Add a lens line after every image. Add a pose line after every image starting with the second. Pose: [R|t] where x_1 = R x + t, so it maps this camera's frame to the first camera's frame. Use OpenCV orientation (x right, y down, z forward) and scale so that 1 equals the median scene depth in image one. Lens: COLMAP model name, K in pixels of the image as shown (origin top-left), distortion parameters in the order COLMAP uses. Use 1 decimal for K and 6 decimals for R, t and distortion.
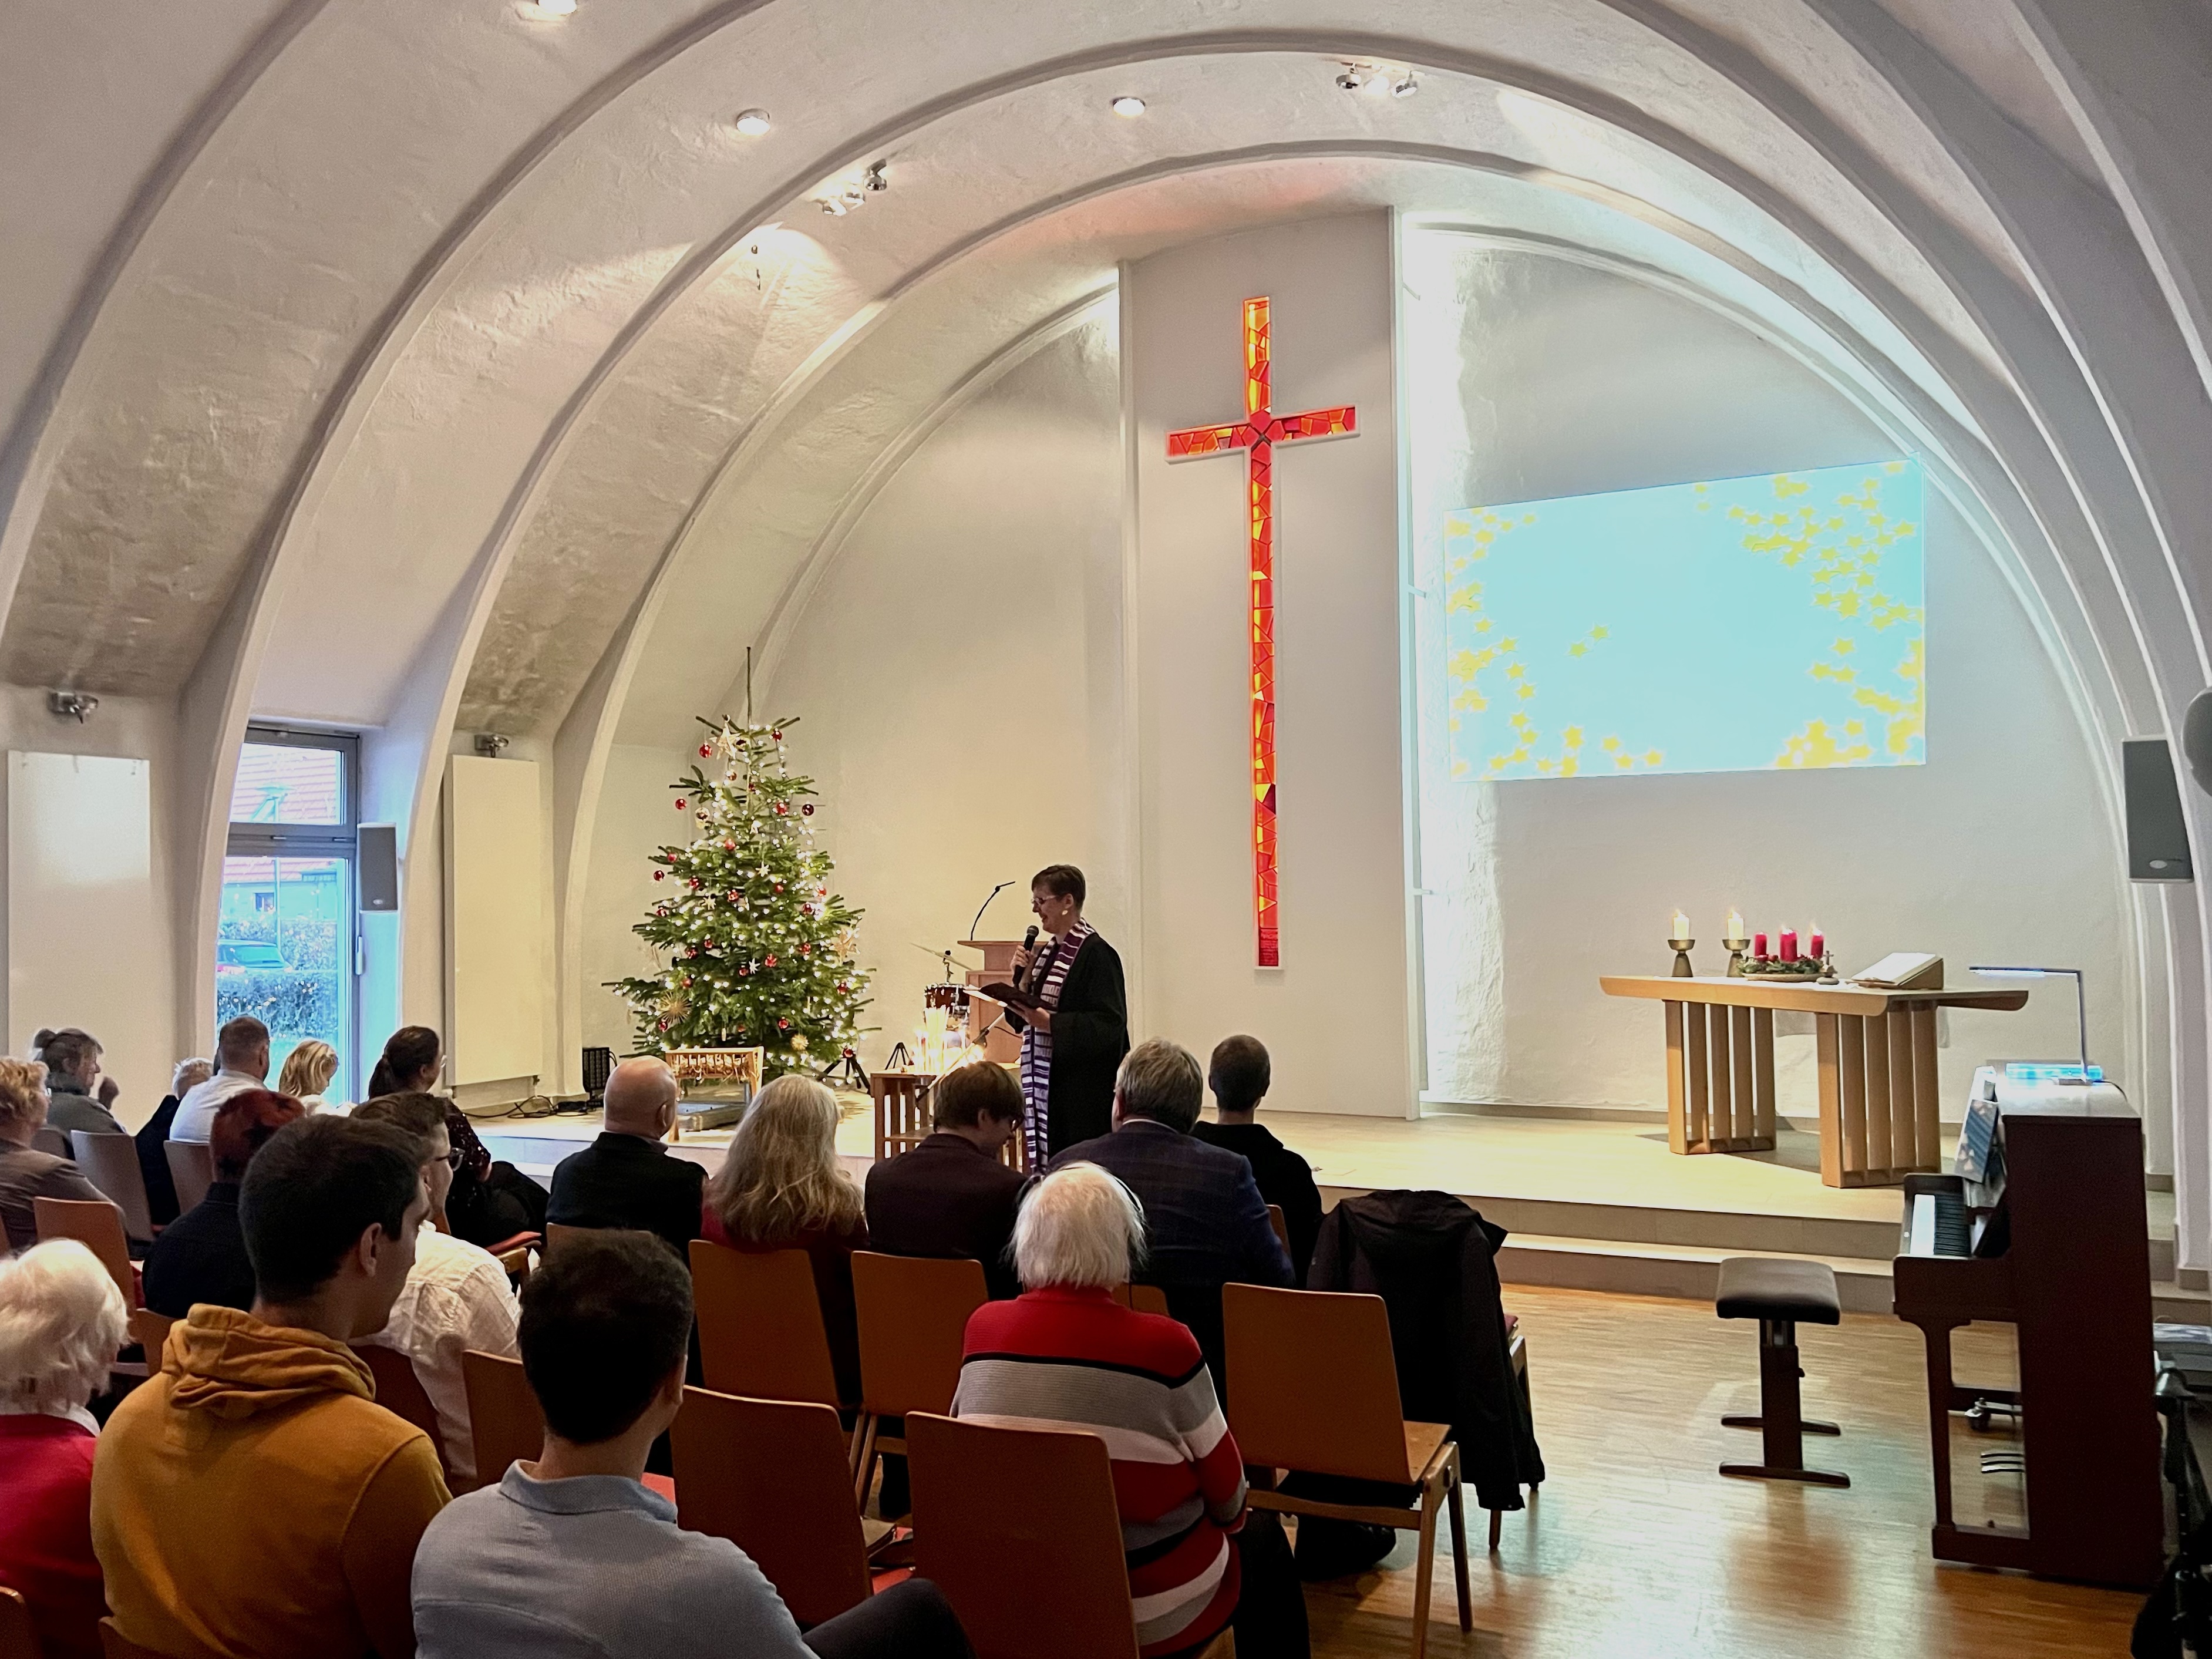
lens RADIAL K [[1743.0, 0, 1094.8], [0, 1743.0, 839.8], [0, 0, 1]] dist [0.129627, -0.253267]
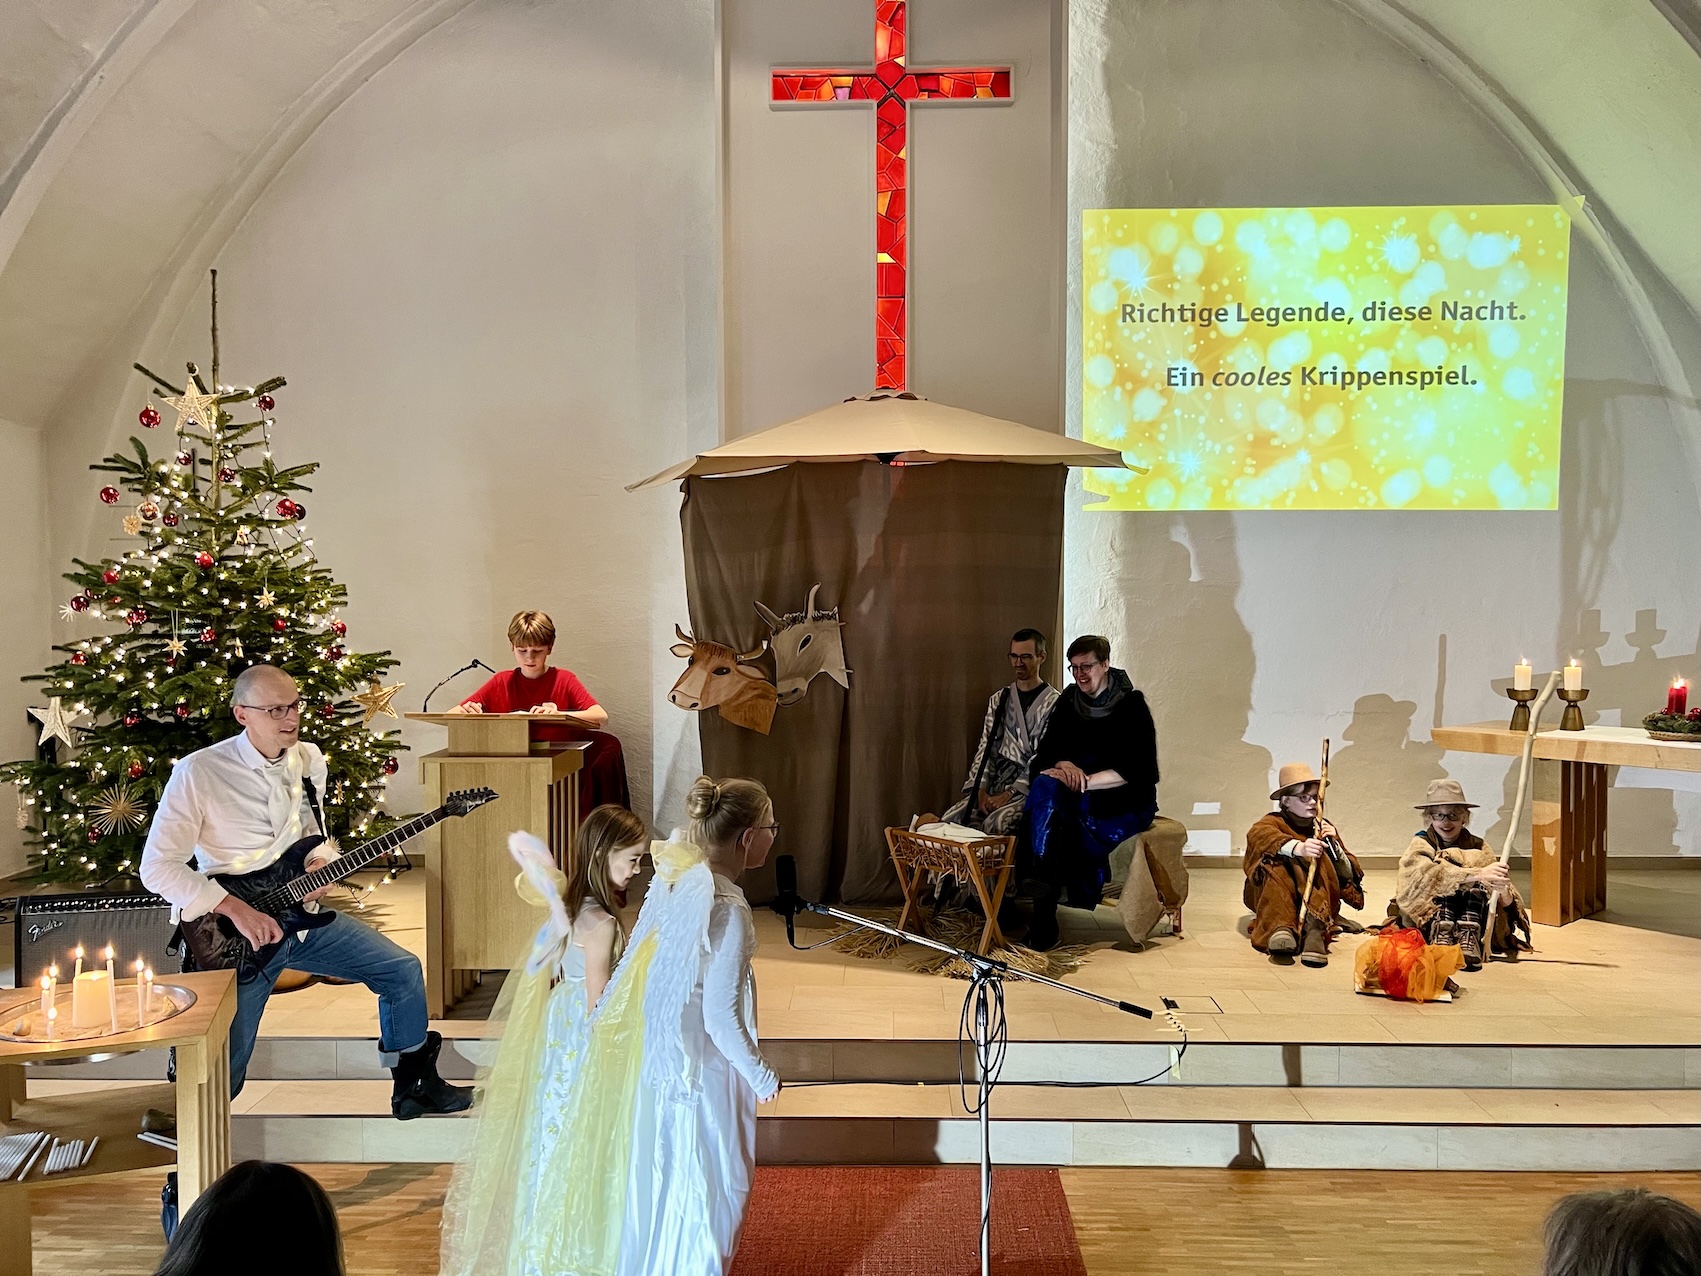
lens RADIAL K [[1340.3, 0, 841.9], [0, 1340.3, 645.9], [0, 0, 1]] dist [0.129627, -0.253267]
pose [[0.898620, -0.000420, 0.438728, -0.213909], [-0.018189, 0.999104, 0.038212, 0.011561], [-0.438351, -0.042318, 0.897807, 0.417621]]
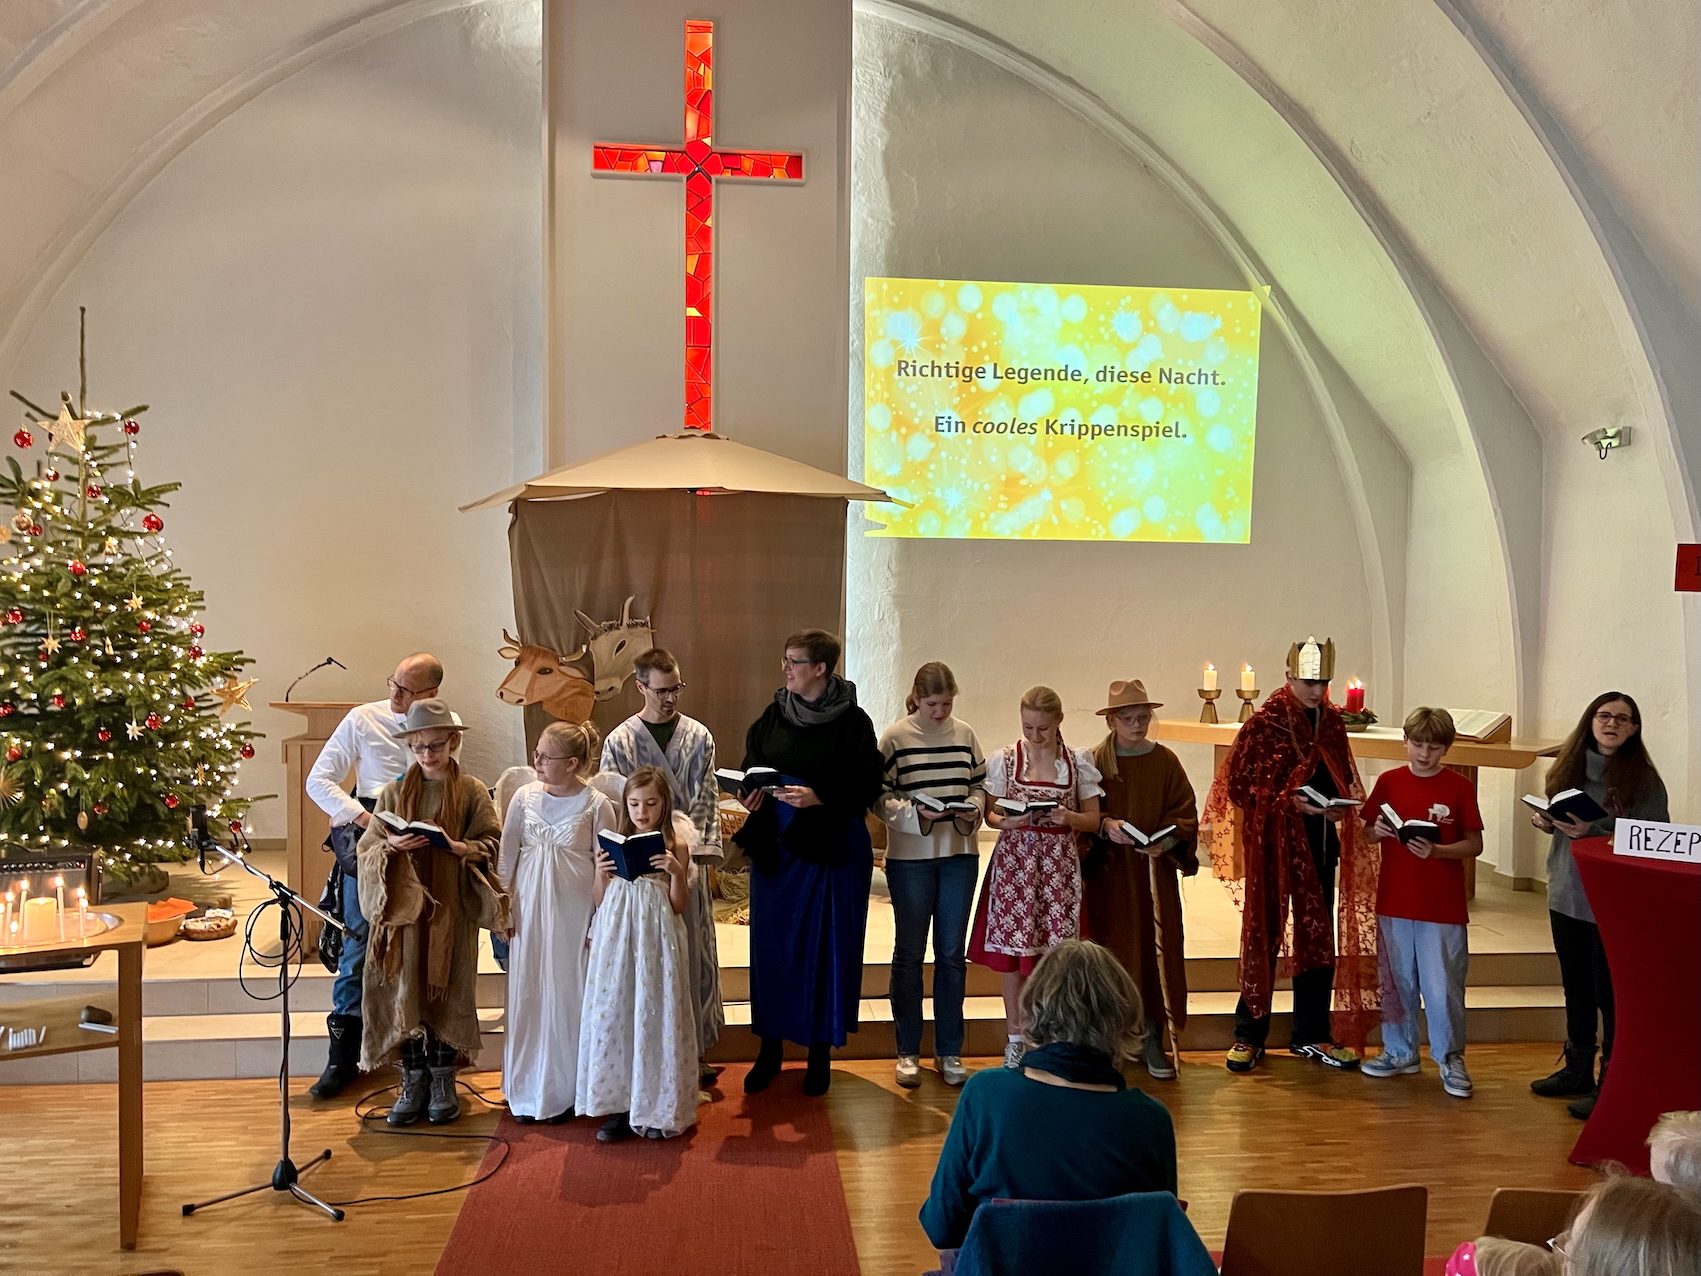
lens RADIAL K [[1340.3, 0, 841.9], [0, 1340.3, 645.9], [0, 0, 1]] dist [0.129627, -0.253267]
pose [[0.831500, 0.010927, 0.555417, -0.253115], [-0.030332, 0.999208, 0.025753, 0.011627], [-0.554696, -0.038261, 0.831173, 0.329339]]
